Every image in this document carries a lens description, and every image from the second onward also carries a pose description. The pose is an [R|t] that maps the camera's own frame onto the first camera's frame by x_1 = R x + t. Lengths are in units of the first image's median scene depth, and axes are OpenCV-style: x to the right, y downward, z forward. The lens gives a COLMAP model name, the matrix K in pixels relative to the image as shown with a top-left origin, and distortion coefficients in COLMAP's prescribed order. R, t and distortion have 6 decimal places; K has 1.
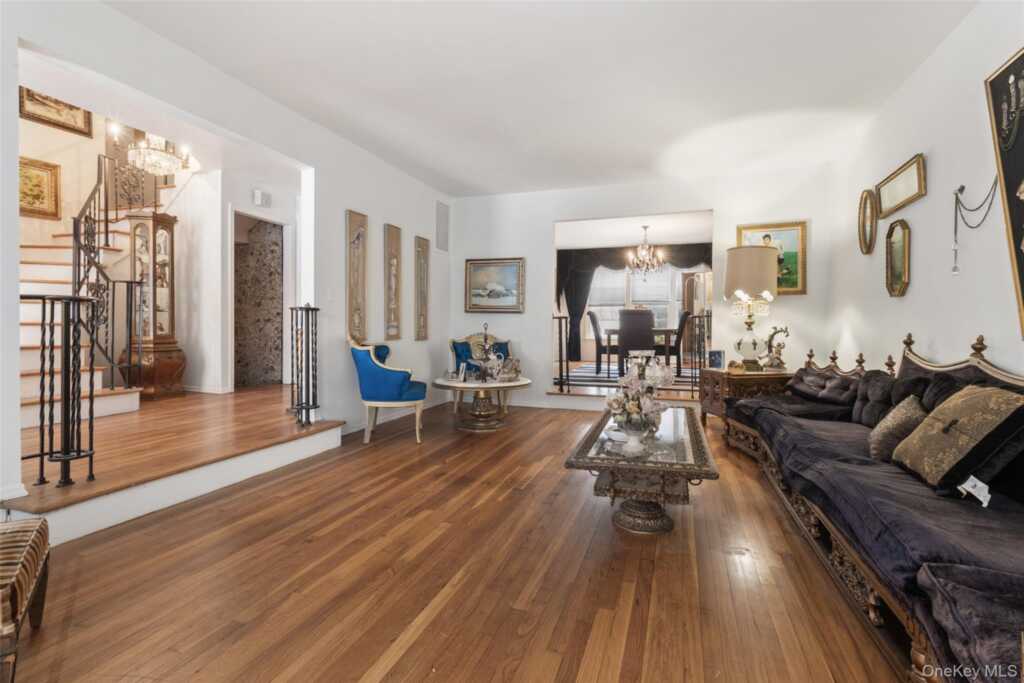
lens RADIAL K [[476.3, 0, 517.8], [0, 476.3, 331.8], [0, 0, 1]] dist [0.004148, 0.000079]
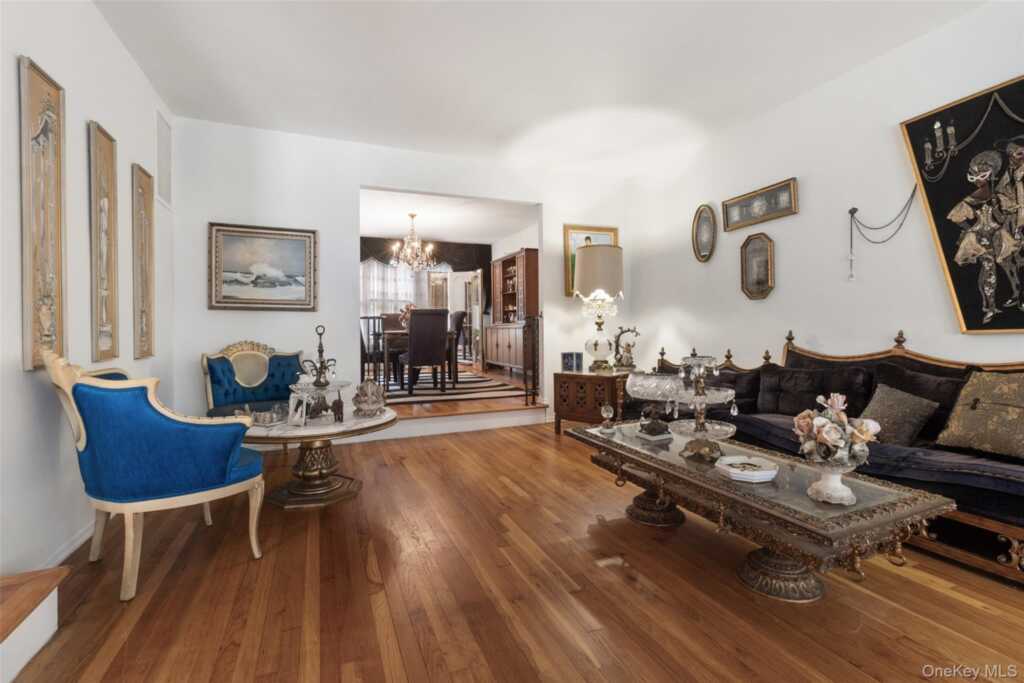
lens RADIAL K [[476.3, 0, 518.5], [0, 476.3, 333.4], [0, 0, 1]] dist [0.004148, 0.000079]
pose [[0.749760, -0.017968, 0.661466, -0.292276], [0.020124, 0.999788, 0.004349, -0.005314], [-0.661404, 0.010051, 0.749963, 0.370944]]
